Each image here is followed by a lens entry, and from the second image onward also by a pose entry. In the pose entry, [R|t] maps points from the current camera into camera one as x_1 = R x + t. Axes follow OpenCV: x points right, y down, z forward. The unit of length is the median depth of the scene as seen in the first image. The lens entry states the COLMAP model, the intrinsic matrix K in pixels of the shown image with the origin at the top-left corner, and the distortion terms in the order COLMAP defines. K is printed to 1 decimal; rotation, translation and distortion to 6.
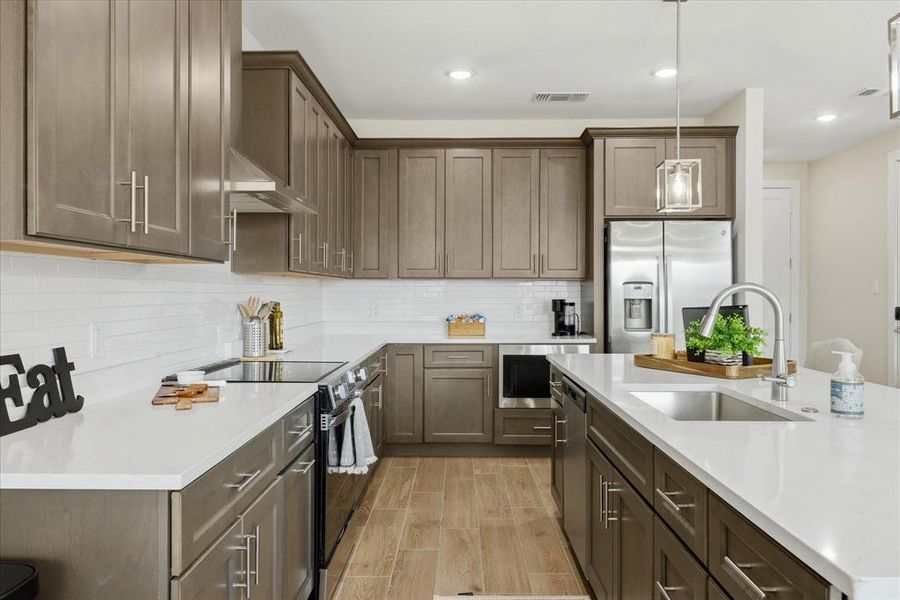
lens RADIAL K [[651.4, 0, 450.0], [0, 651.4, 300.0], [0, 0, 1]] dist [-0.001198, -0.001291]
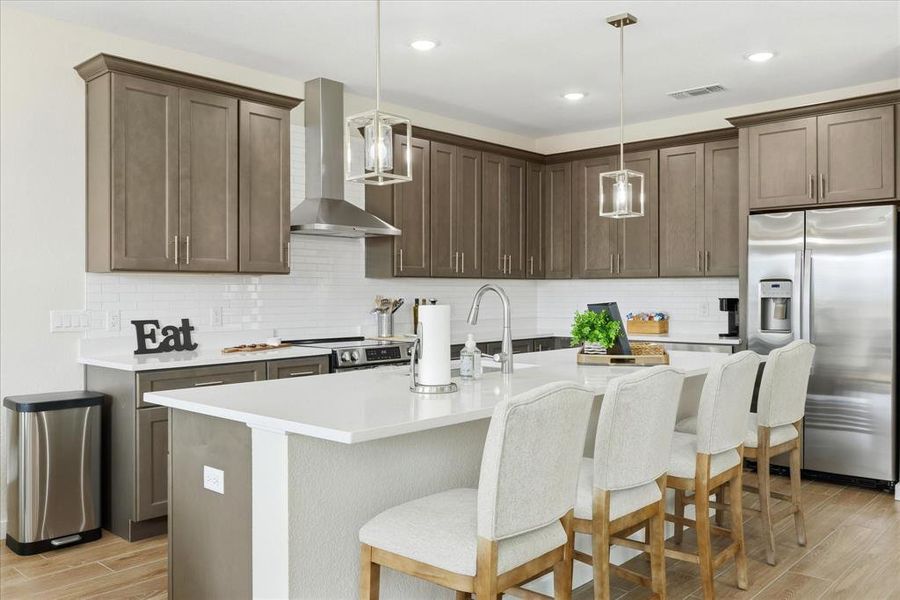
lens RADIAL K [[786.7, 0, 454.8], [0, 786.7, 293.8], [0, 0, 1]] dist [0.042240, -0.001457]
pose [[0.765991, -0.000917, -0.642851, 0.666678], [-0.004775, 0.999963, -0.007117, 0.002994], [0.642834, 0.008521, 0.765958, -0.149987]]
